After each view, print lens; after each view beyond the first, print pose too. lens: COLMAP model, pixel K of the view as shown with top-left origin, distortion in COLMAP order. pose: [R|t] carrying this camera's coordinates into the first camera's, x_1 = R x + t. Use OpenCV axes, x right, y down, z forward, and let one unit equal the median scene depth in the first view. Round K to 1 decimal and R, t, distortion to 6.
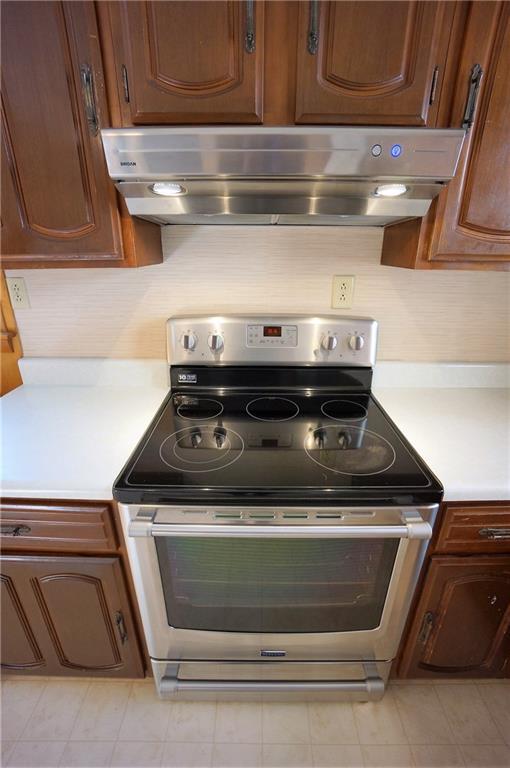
lens RADIAL K [[339.9, 0, 255.0], [0, 339.9, 384.0], [0, 0, 1]] dist [-0.061910, 0.022999]
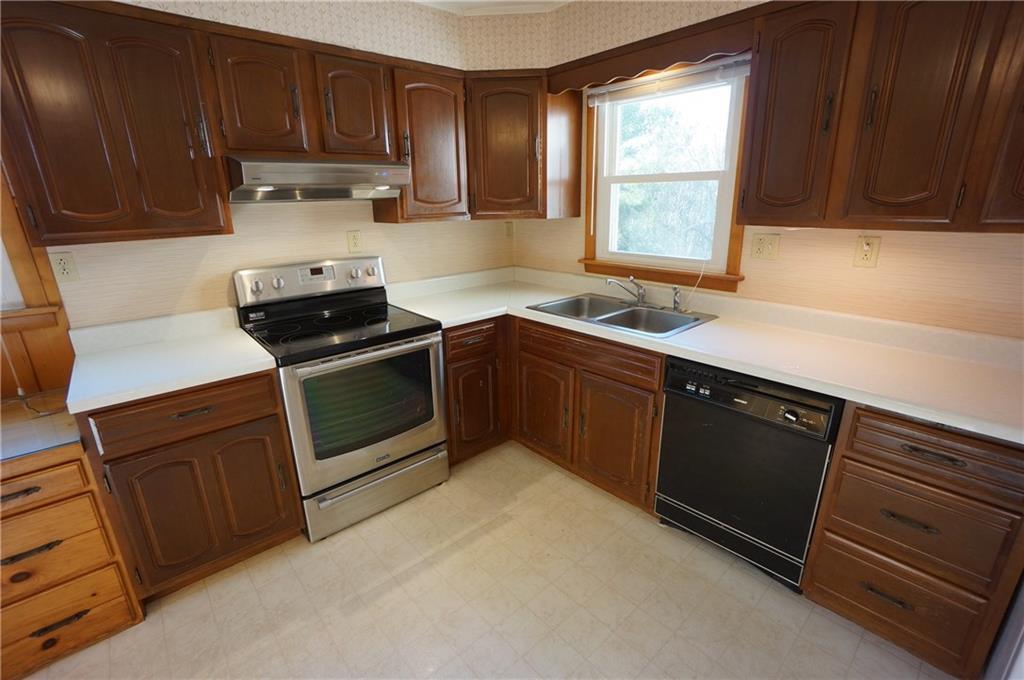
lens RADIAL K [[453.2, 0, 508.3], [0, 453.2, 342.0], [0, 0, 1]] dist [-0.061910, 0.022999]
pose [[0.745166, -0.214895, 0.631307, -0.699217], [0.260851, 0.965158, 0.020640, 0.355333], [-0.613746, 0.149297, 0.775259, -1.078919]]
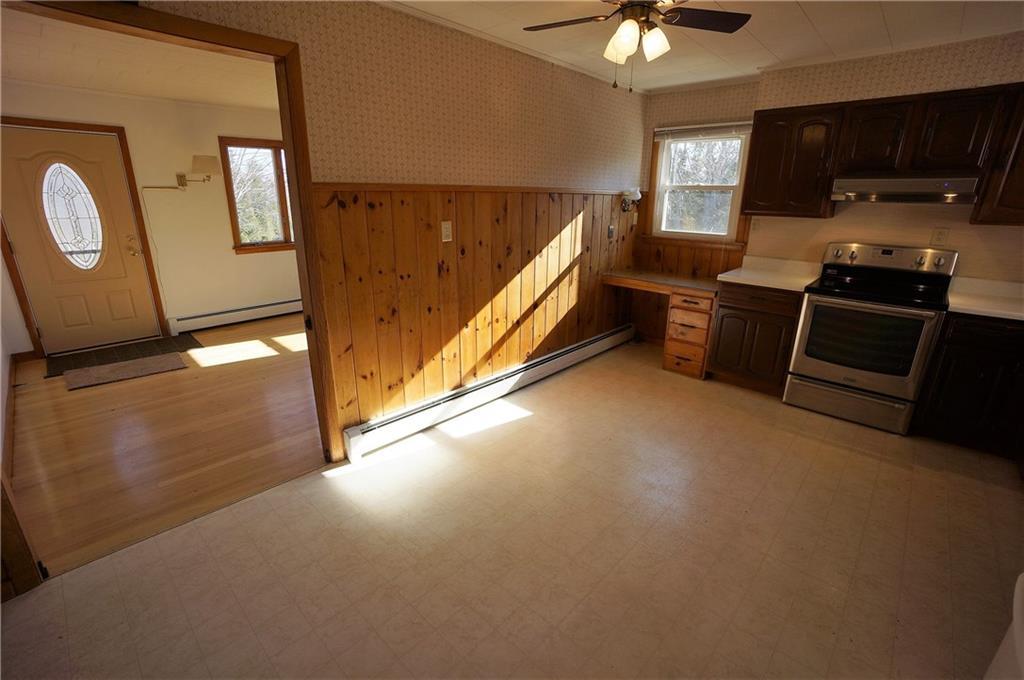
lens RADIAL K [[453.2, 0, 508.3], [0, 453.2, 342.0], [0, 0, 1]] dist [-0.061910, 0.022999]
pose [[0.732591, 0.212751, -0.646566, 0.226563], [-0.252020, 0.967170, 0.032694, 0.987784], [0.632295, 0.138996, 0.762157, -2.747722]]
